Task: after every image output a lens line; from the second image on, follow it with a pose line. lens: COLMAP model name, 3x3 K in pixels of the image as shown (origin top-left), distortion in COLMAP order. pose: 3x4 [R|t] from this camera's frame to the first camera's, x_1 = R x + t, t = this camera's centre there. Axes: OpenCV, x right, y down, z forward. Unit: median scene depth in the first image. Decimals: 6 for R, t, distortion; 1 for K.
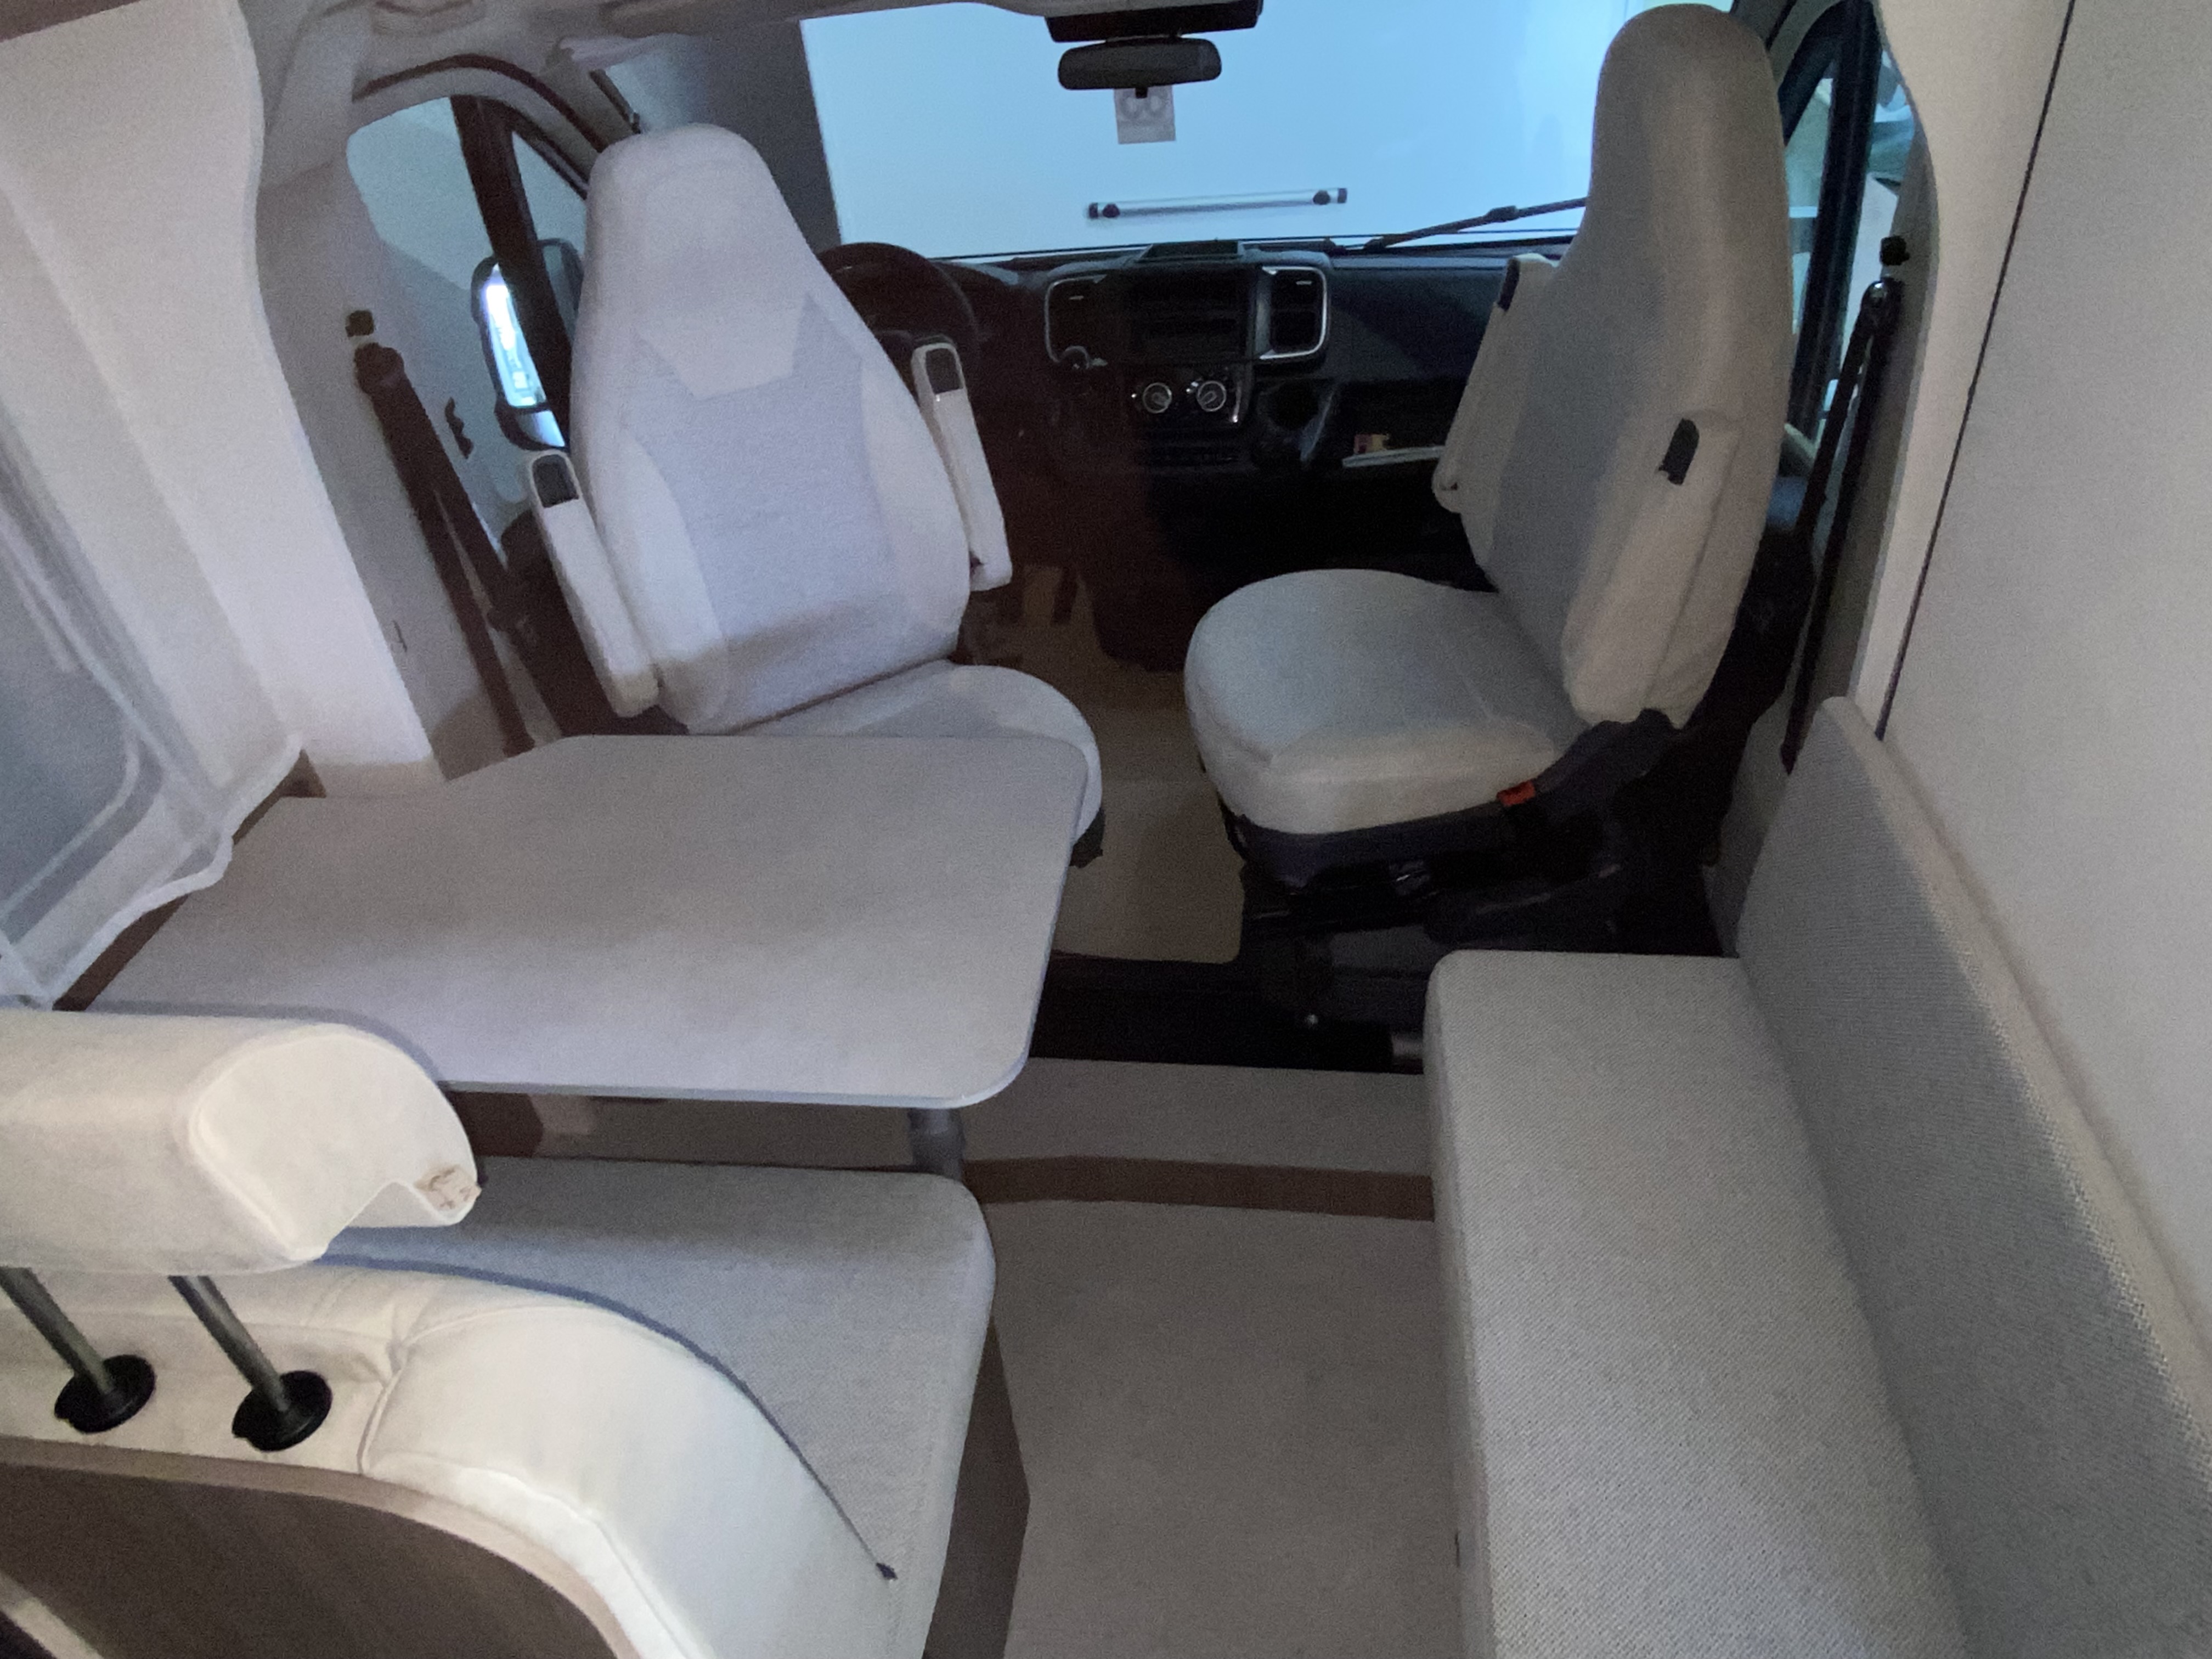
lens RADIAL K [[1437.2, 0, 1122.2], [0, 1437.2, 831.5], [0, 0, 1]] dist [-0.026629, -0.000928]
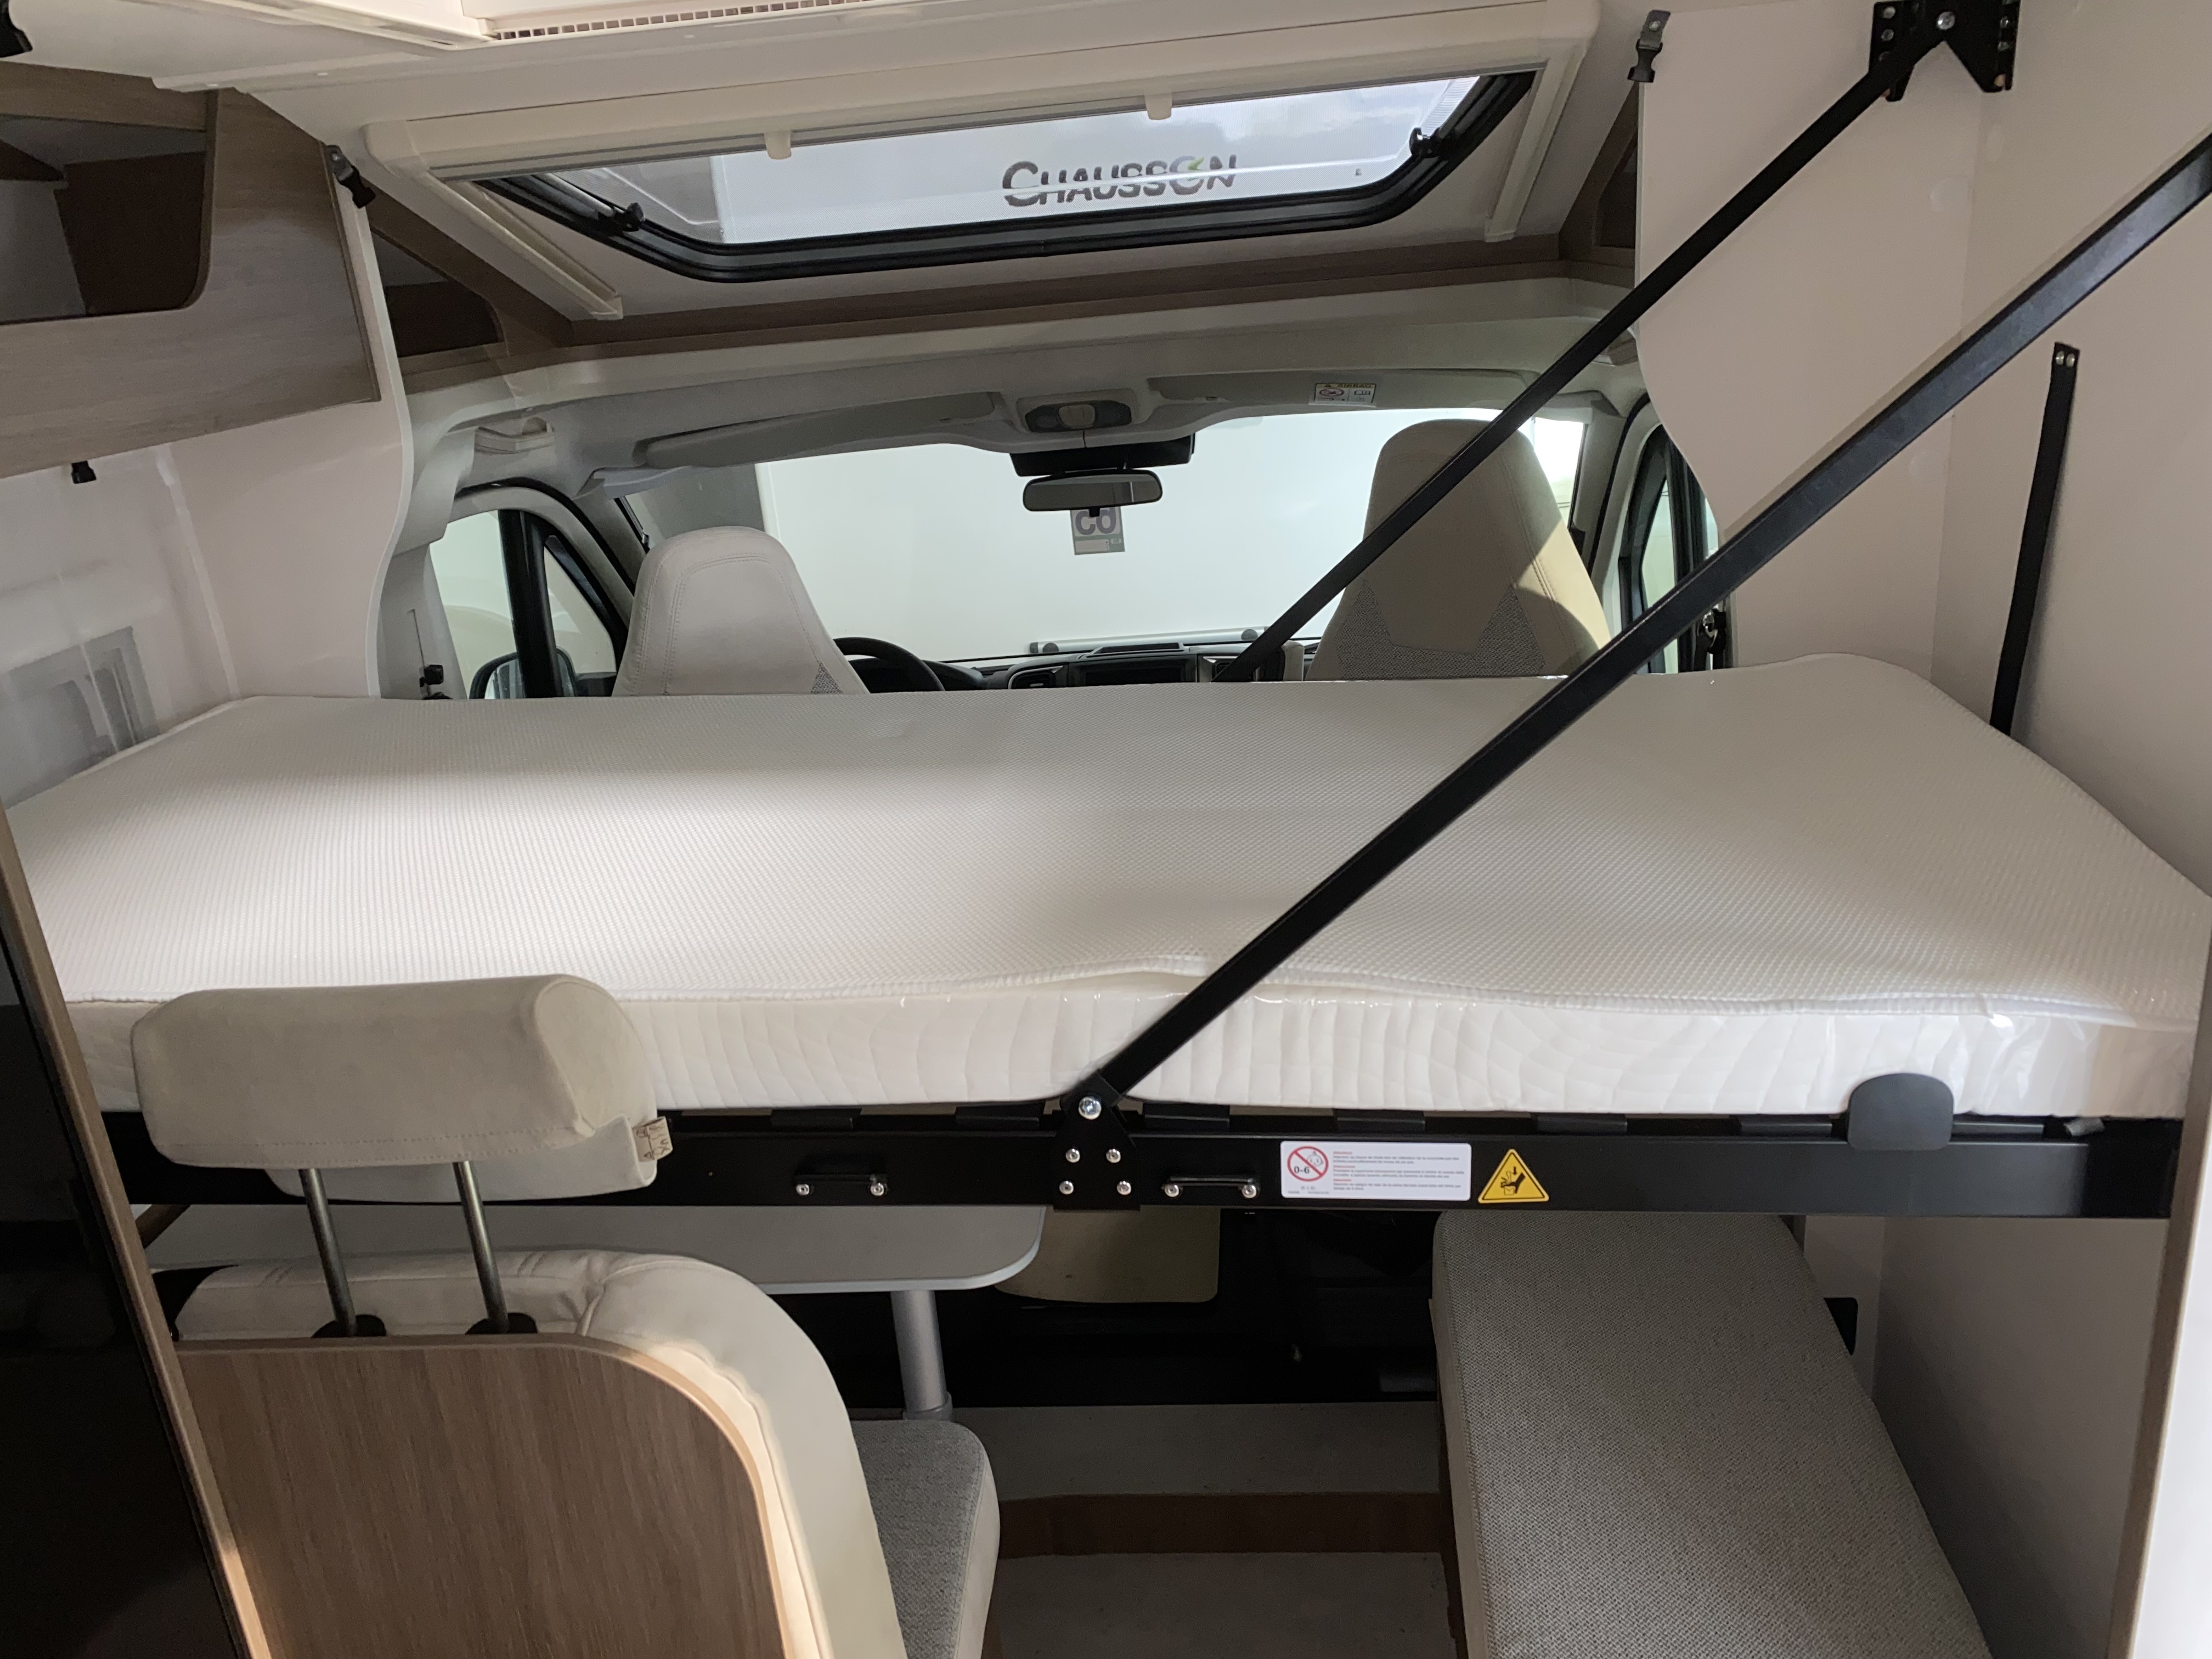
lens RADIAL K [[1689.5, 0, 1106.0], [0, 1689.5, 829.5], [0, 0, 1]] dist [0.005514, 0.001797]
pose [[0.998914, -0.021069, 0.041564, -0.039563], [0.033725, 0.942391, -0.332809, 0.182031], [-0.032157, 0.333850, 0.942078, -0.207245]]
